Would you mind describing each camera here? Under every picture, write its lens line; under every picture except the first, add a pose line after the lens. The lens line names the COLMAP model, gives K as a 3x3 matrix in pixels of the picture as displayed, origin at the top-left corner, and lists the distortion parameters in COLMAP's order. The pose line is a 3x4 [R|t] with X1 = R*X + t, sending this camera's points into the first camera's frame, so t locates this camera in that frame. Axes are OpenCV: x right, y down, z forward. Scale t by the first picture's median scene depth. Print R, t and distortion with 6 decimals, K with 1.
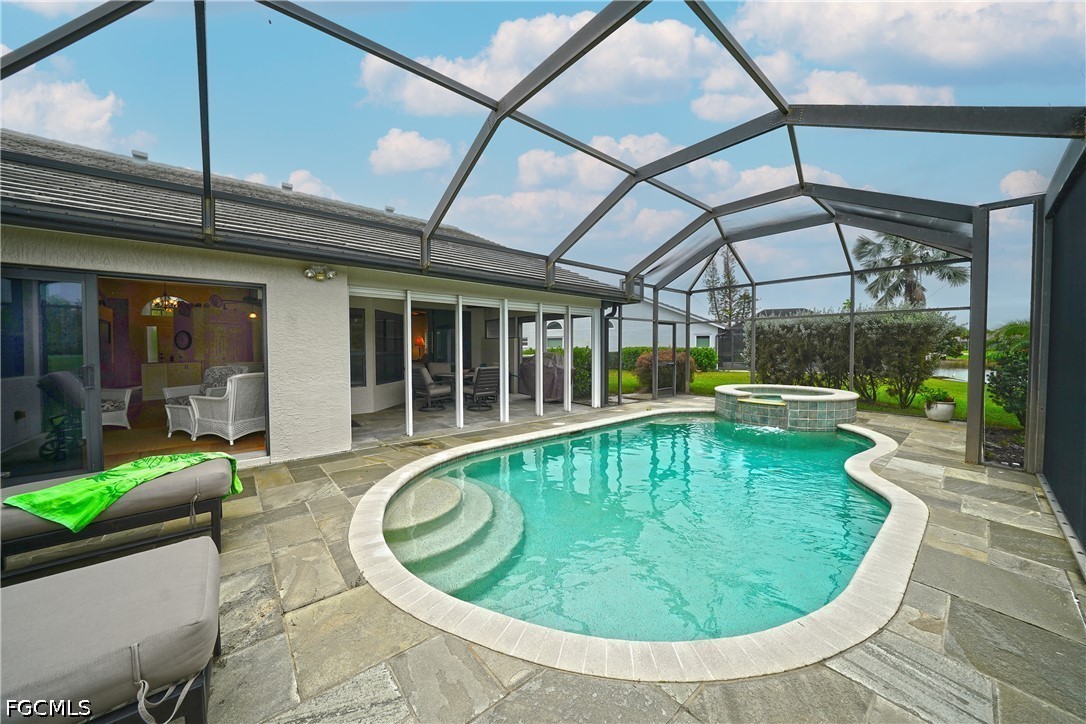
lens RADIAL K [[385.9, 0, 543.0], [0, 385.9, 362.0], [0, 0, 1]] dist [-0.022469, 0.000061]
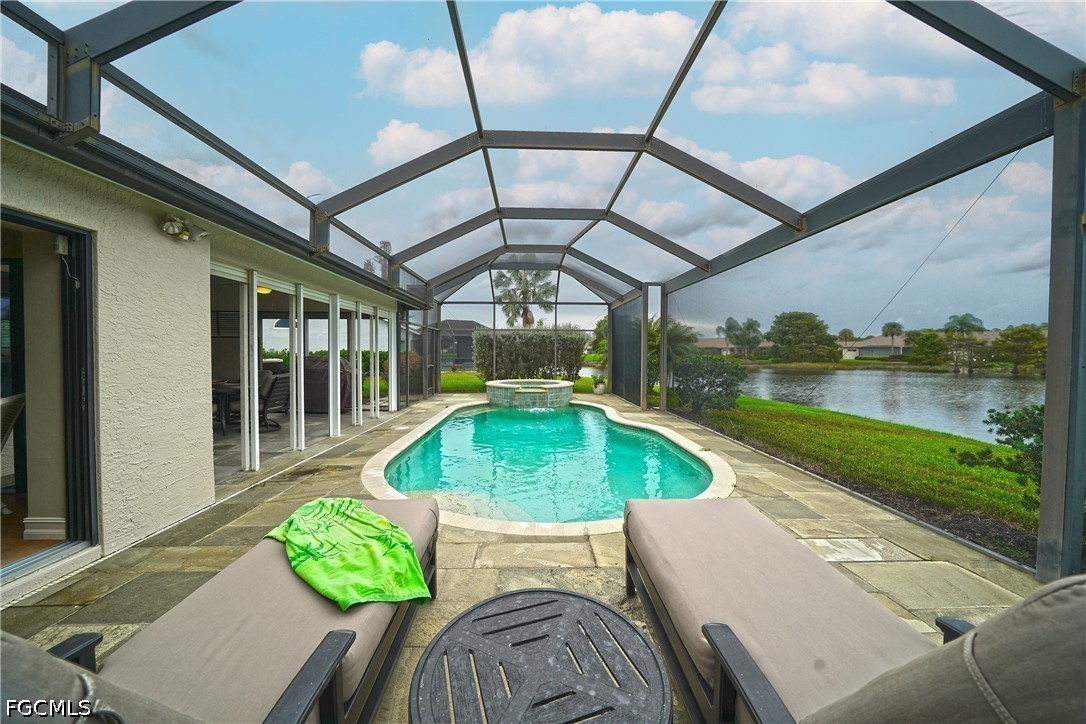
lens RADIAL K [[375.8, 0, 561.8], [0, 375.8, 361.0], [0, 0, 1]] dist [-0.017908, 0.000025]
pose [[0.597574, -0.013225, 0.801705, -0.457681], [0.023115, 0.999733, -0.000738, -0.001231], [-0.801481, 0.018972, 0.597720, 0.093673]]
